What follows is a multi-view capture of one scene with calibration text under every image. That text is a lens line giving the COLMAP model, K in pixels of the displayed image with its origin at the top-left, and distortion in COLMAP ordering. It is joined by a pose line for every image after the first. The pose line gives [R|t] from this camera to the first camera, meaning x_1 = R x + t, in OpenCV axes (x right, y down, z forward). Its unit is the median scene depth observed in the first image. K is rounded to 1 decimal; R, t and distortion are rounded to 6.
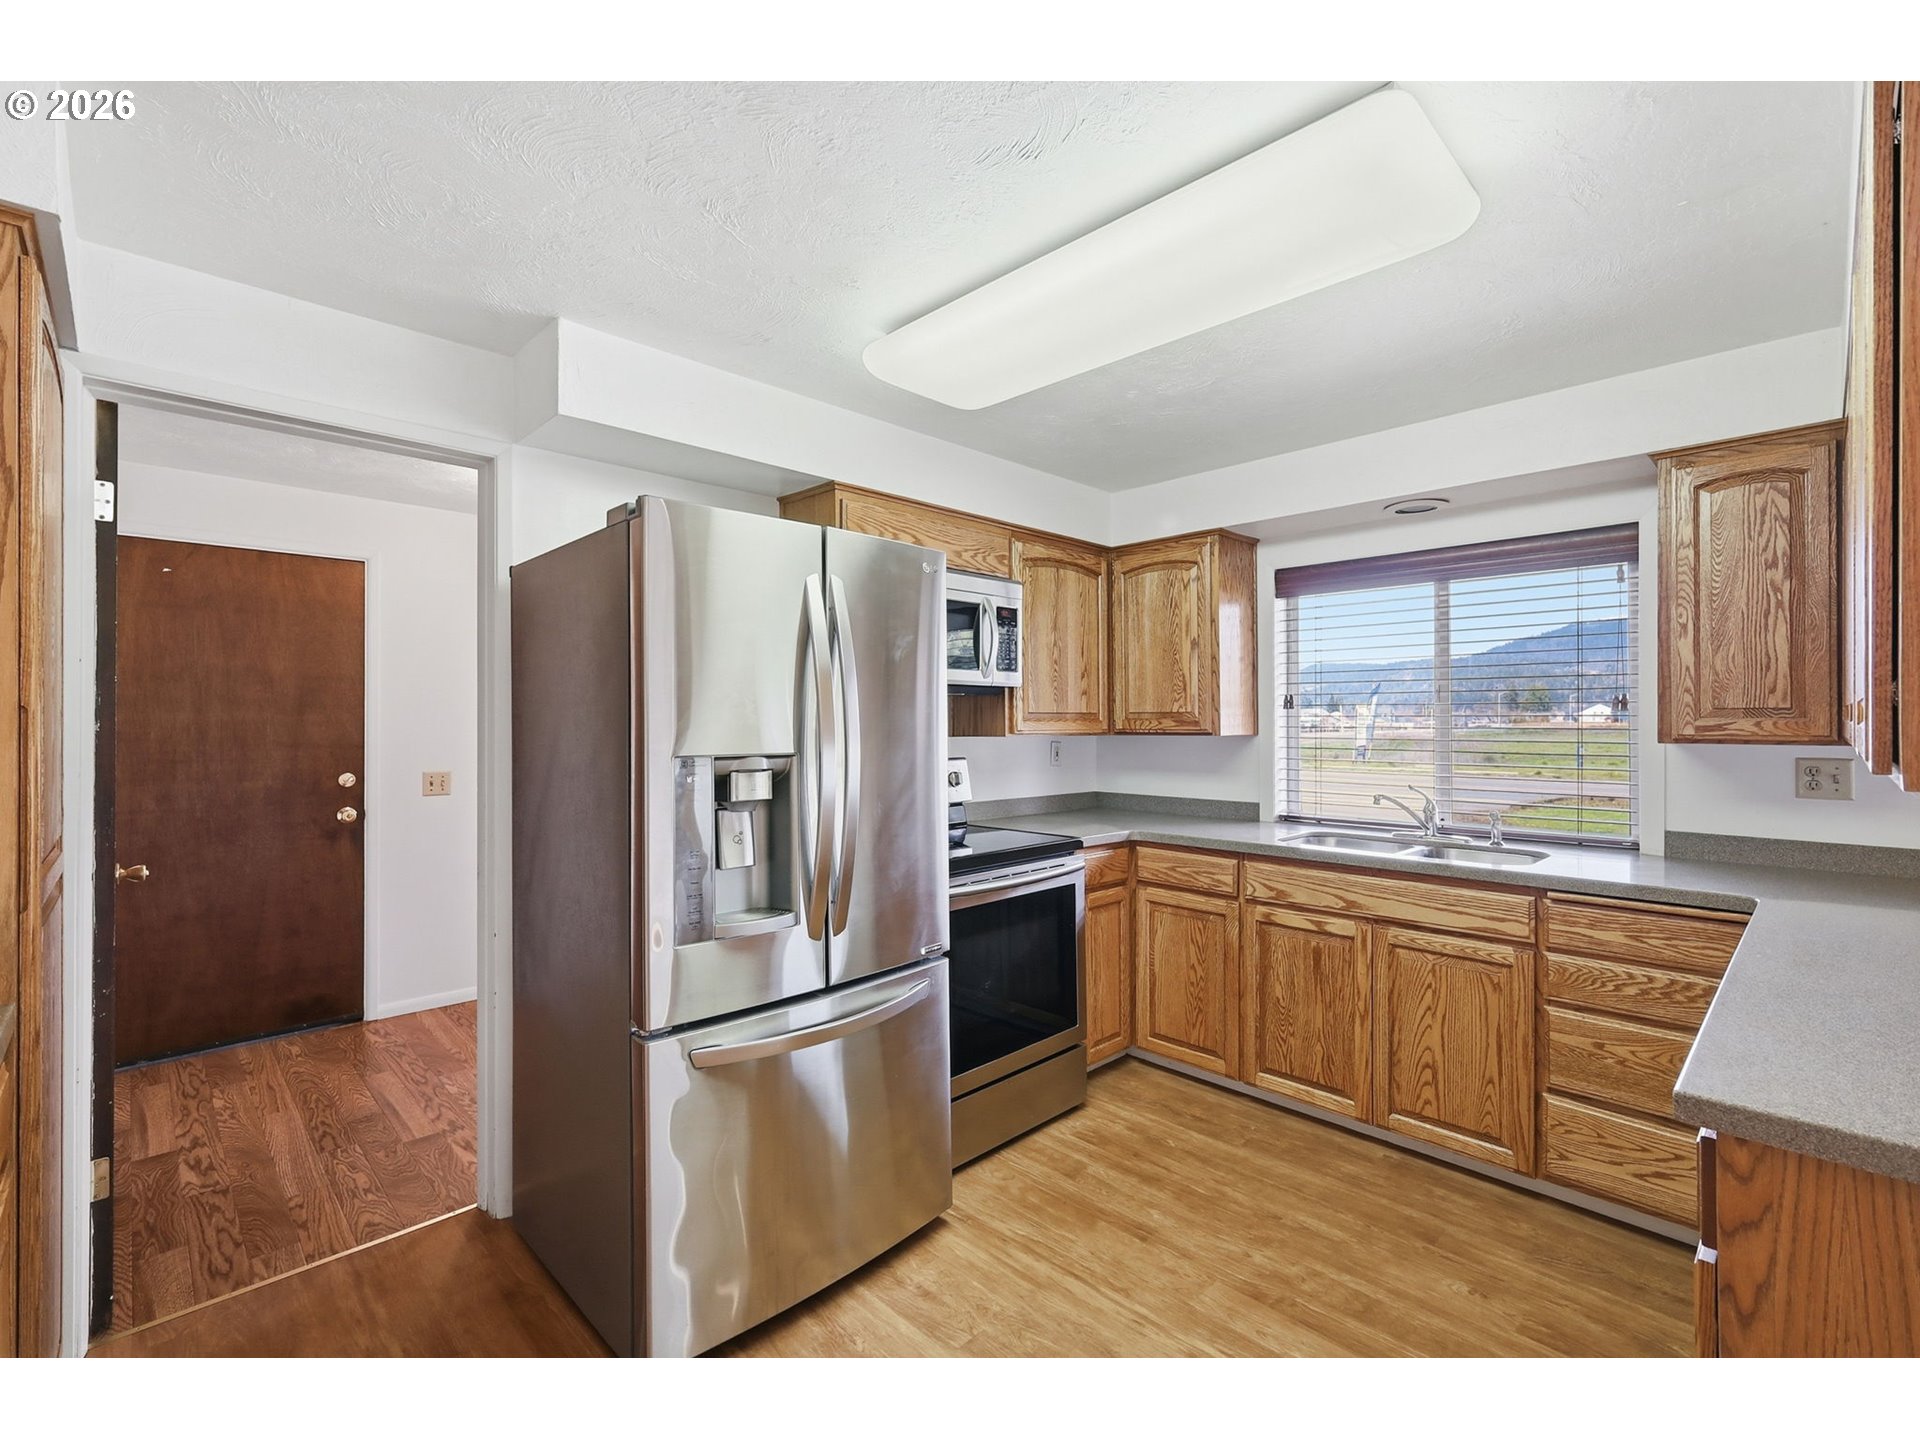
lens RADIAL K [[847.0, 0, 961.2], [0, 847.0, 720.8], [0, 0, 1]] dist [0.002234, -0.000141]
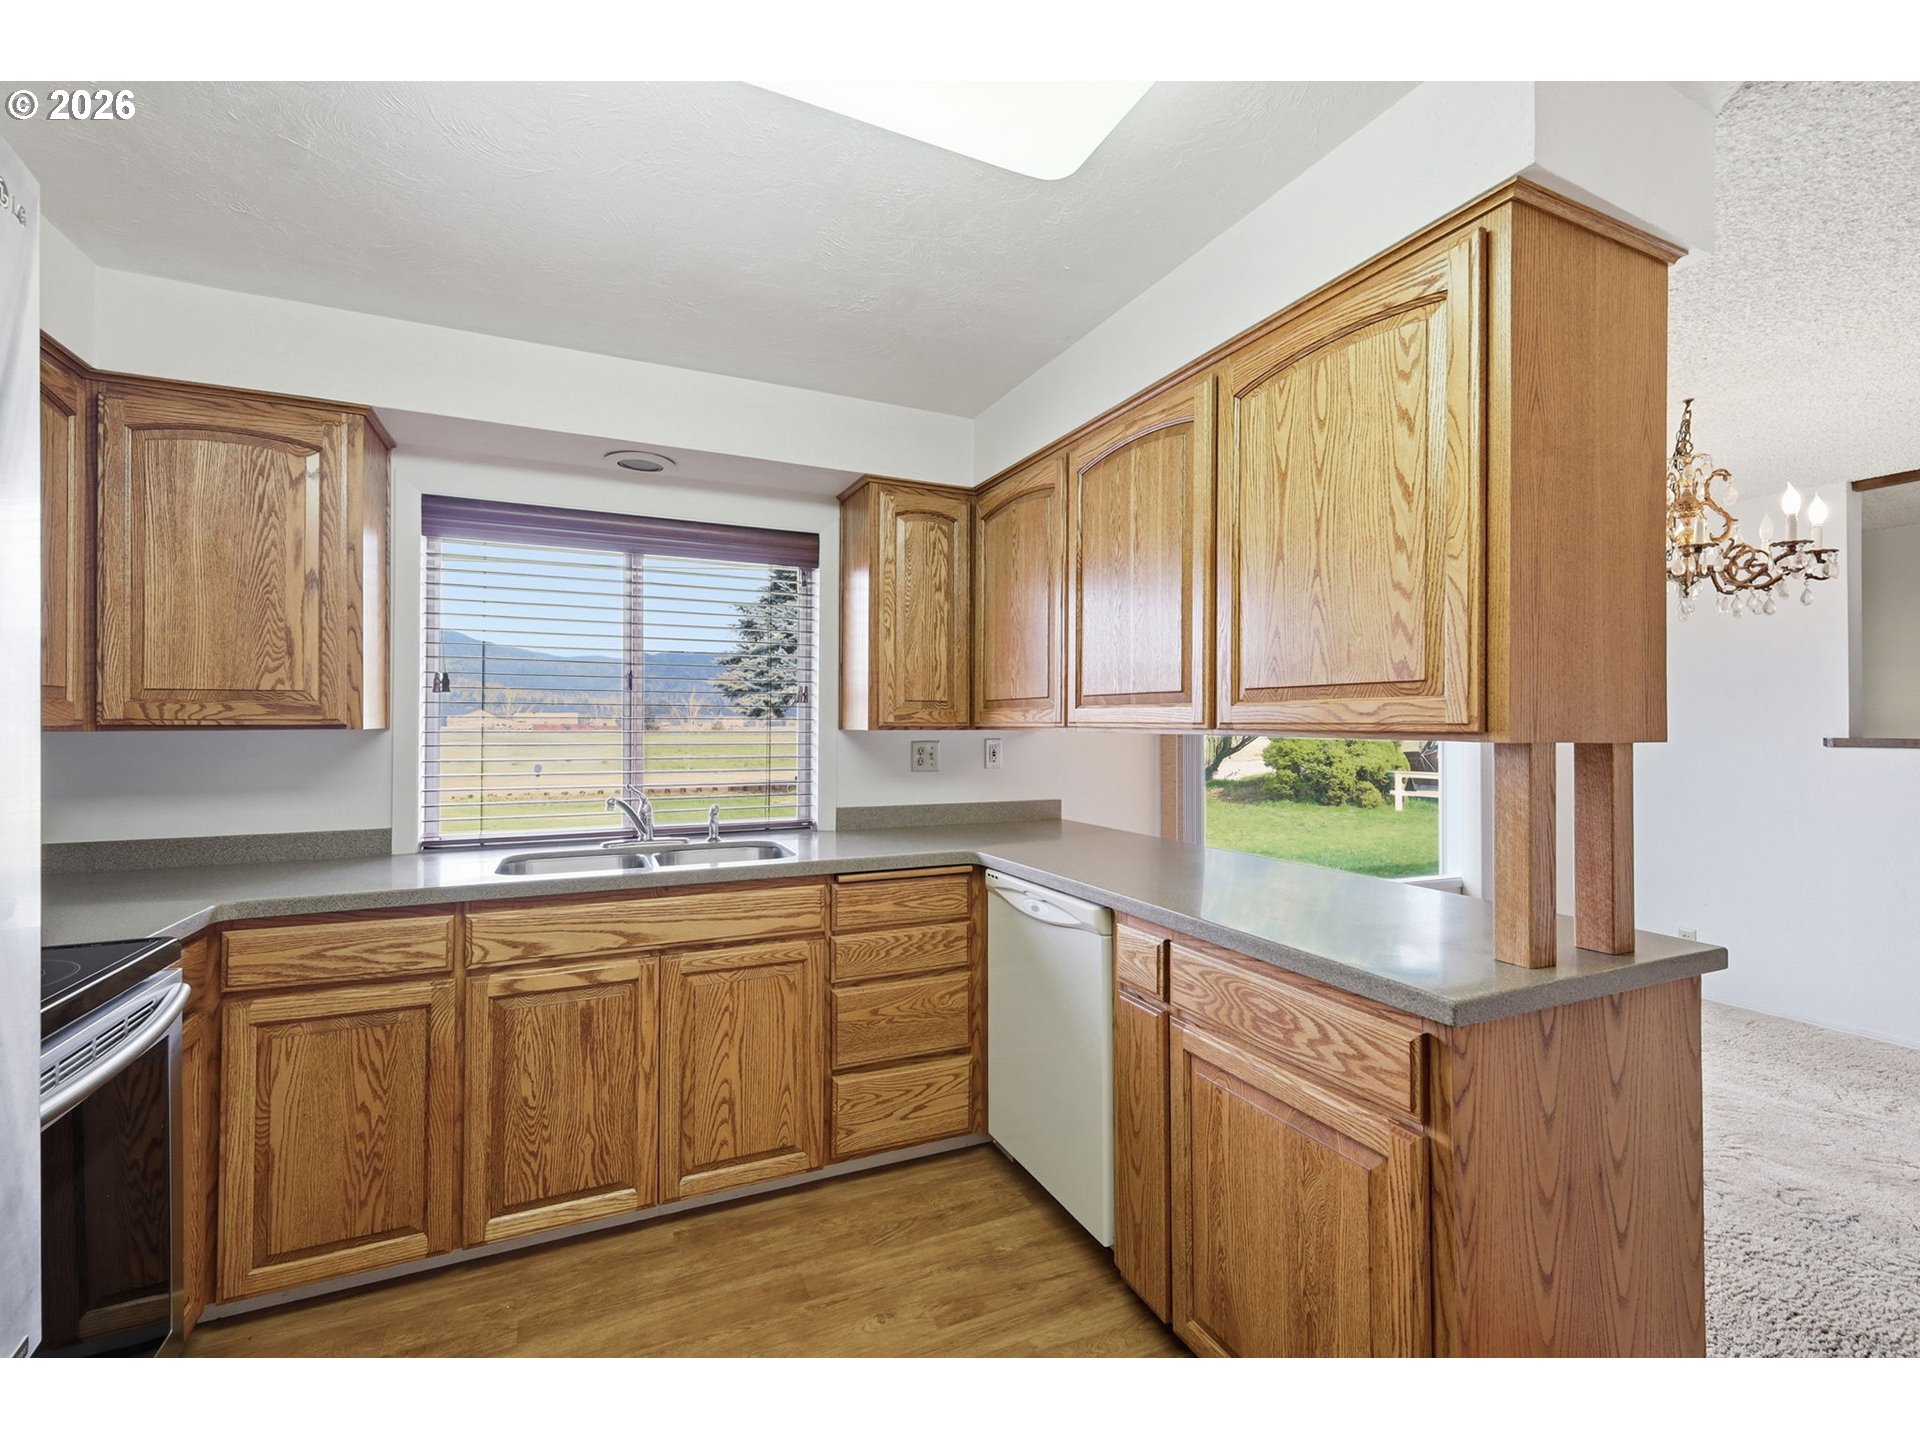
lens RADIAL K [[847.0, 0, 957.8], [0, 847.0, 718.7], [0, 0, 1]] dist [0.002234, -0.000141]
pose [[0.330809, 0.010463, 0.943640, -0.186888], [-0.000110, 0.999939, -0.011048, 0.020745], [-0.943698, 0.003551, 0.330790, 0.452648]]
